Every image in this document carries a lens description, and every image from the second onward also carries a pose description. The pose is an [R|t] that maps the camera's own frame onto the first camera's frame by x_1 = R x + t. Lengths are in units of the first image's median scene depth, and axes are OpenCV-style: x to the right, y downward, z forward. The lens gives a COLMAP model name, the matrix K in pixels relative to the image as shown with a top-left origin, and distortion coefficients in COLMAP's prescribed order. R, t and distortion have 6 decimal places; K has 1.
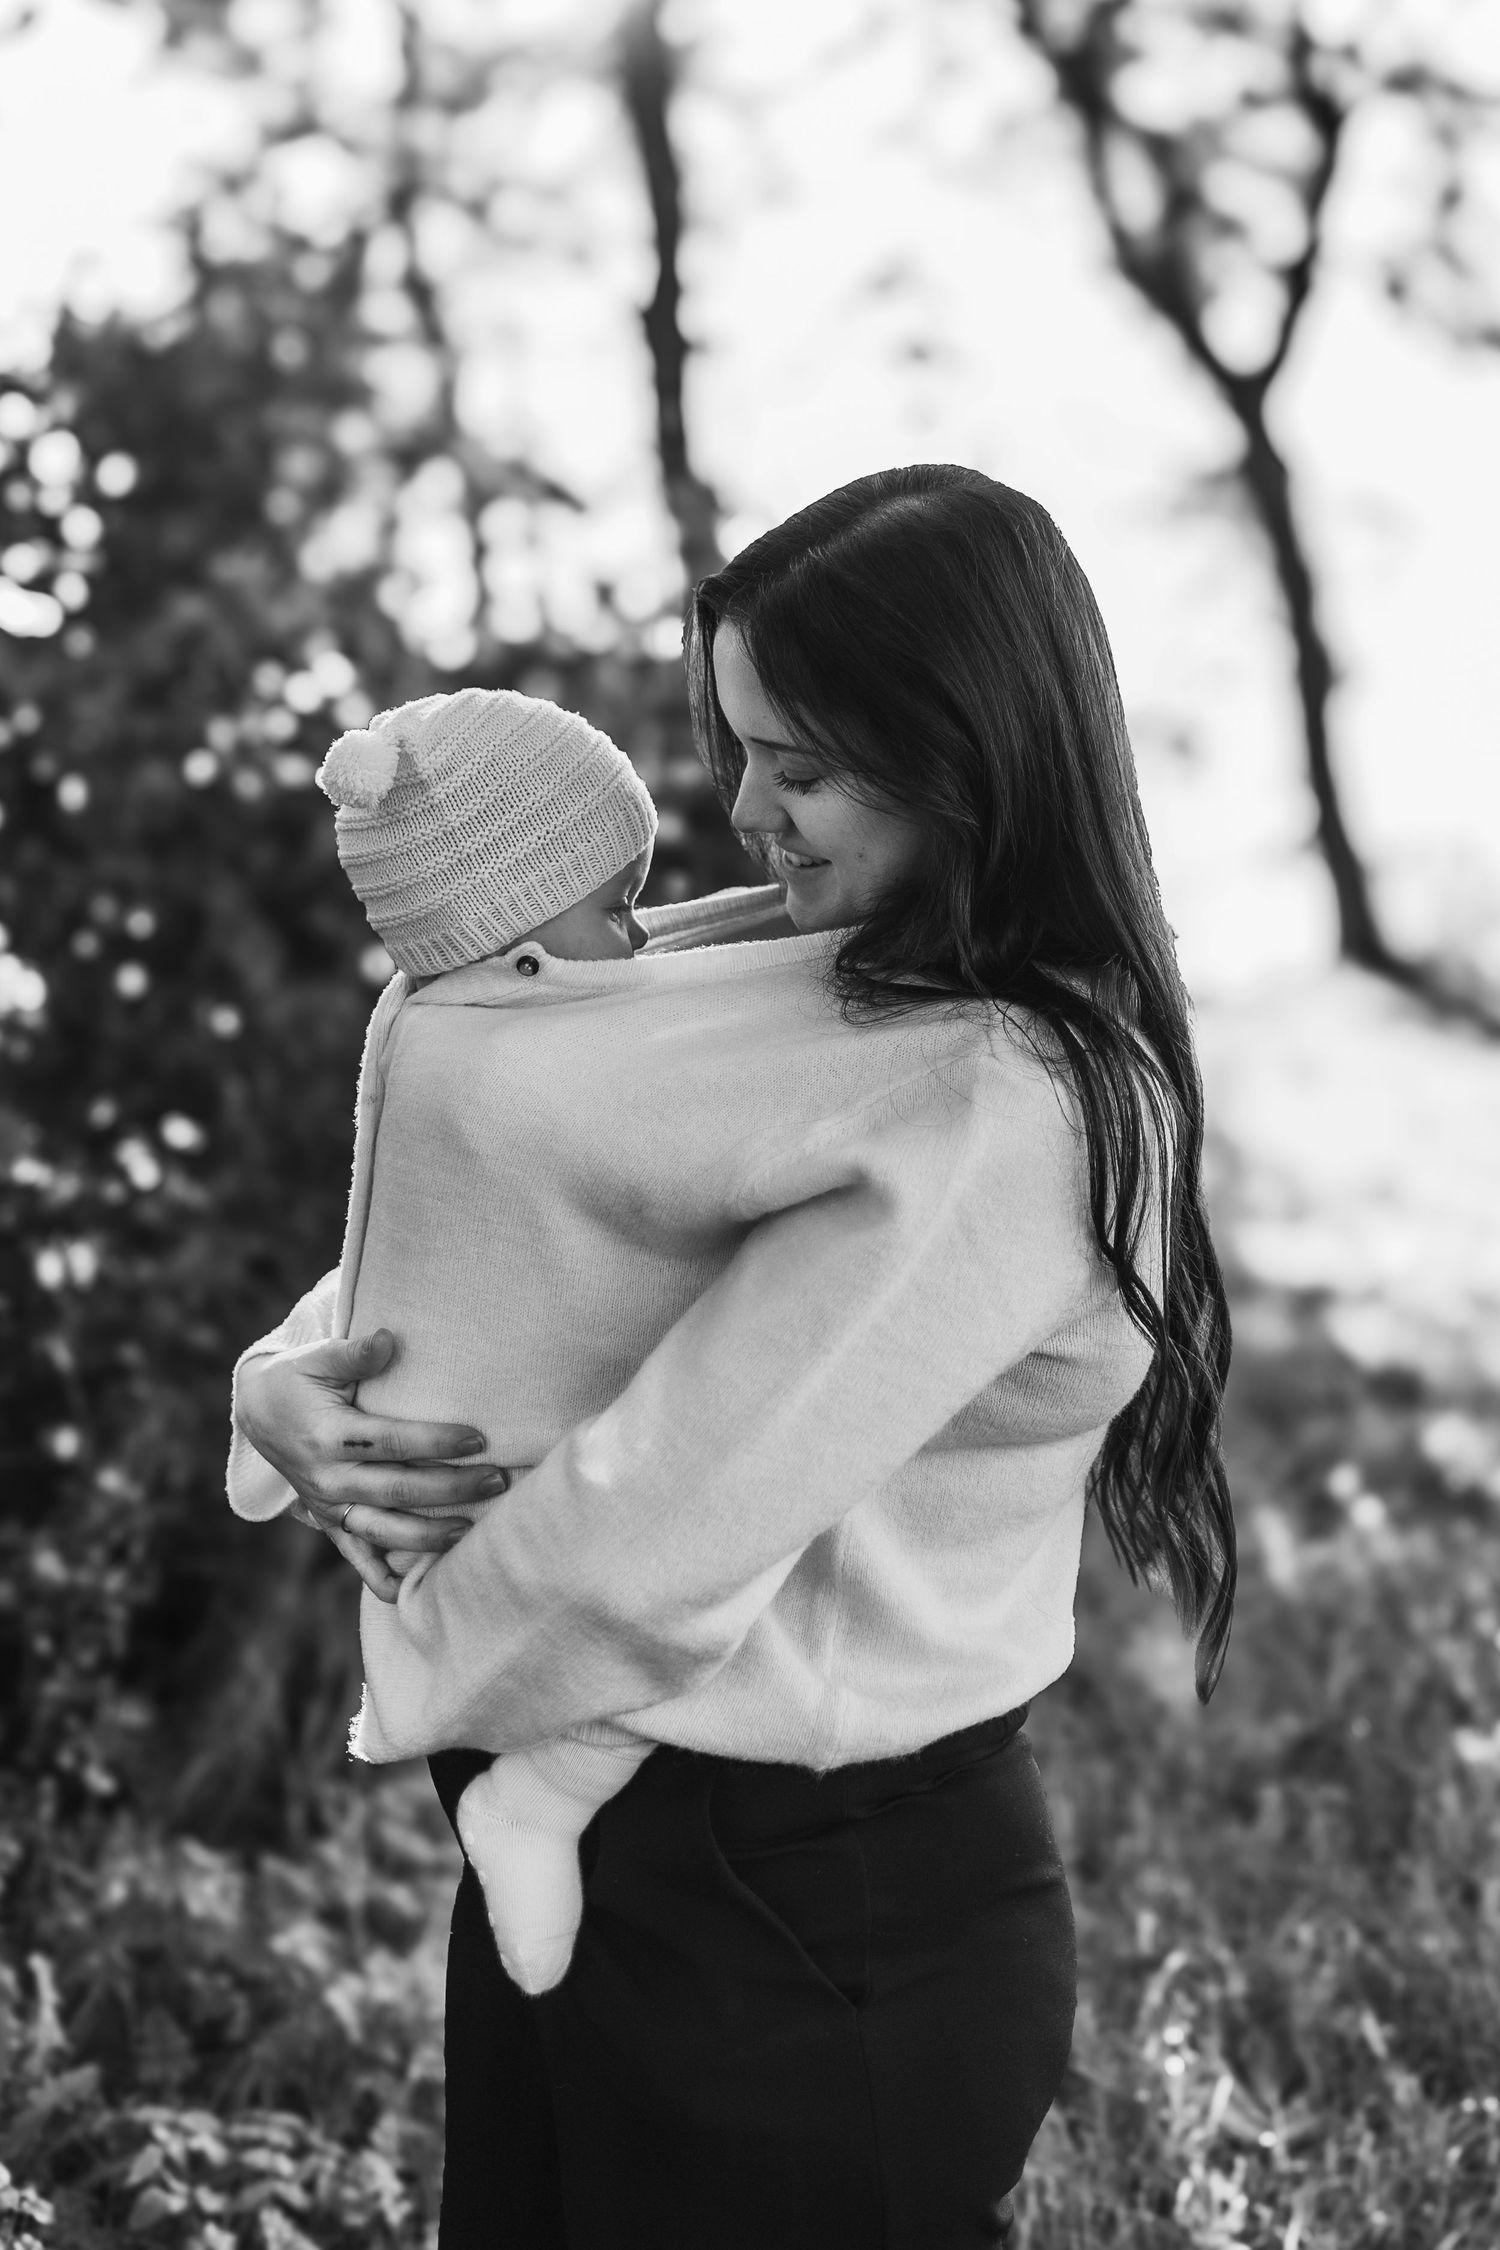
lens RADIAL K [[1948.4, 0, 762.4], [0, 1948.4, 1134.2], [0, 0, 1]] dist [-0.120155, -0.012576]
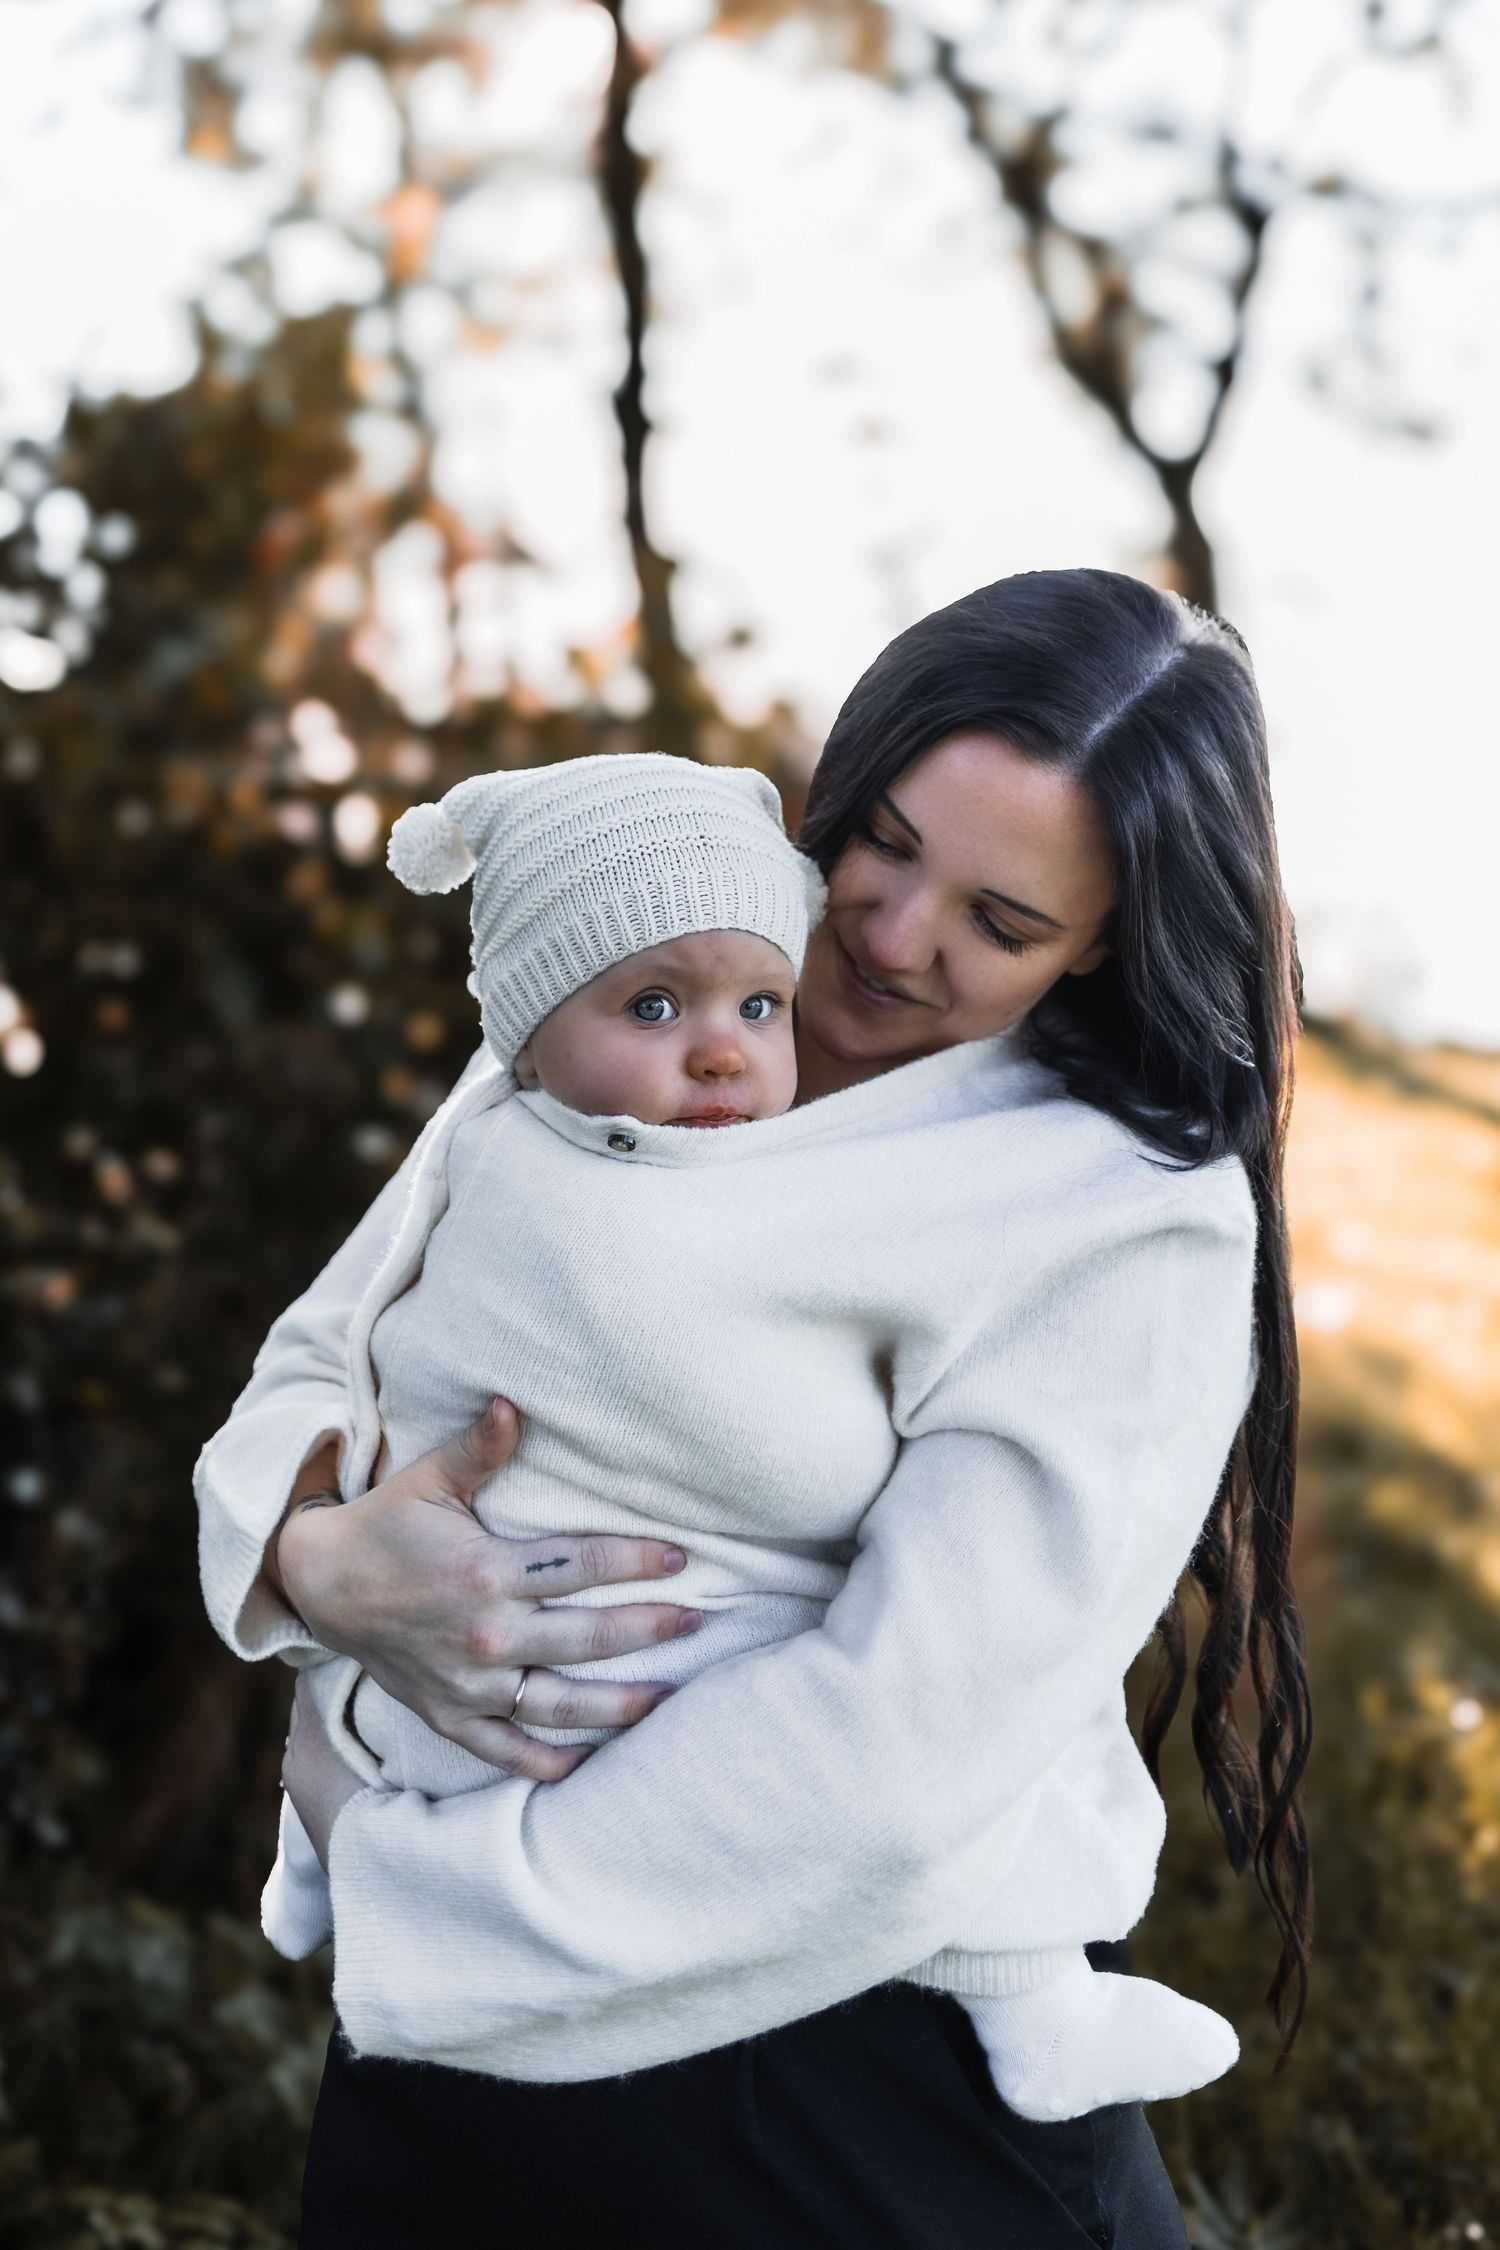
lens RADIAL K [[2699.3, 0, 736.1], [0, 2699.3, 1180.0], [0, 0, 1]] dist [-0.259487, 0.000000]
pose [[0.996555, 0.026946, -0.078441, 0.130734], [-0.029630, 0.999007, -0.033261, 0.050110], [0.077467, 0.035471, 0.996364, -0.430426]]
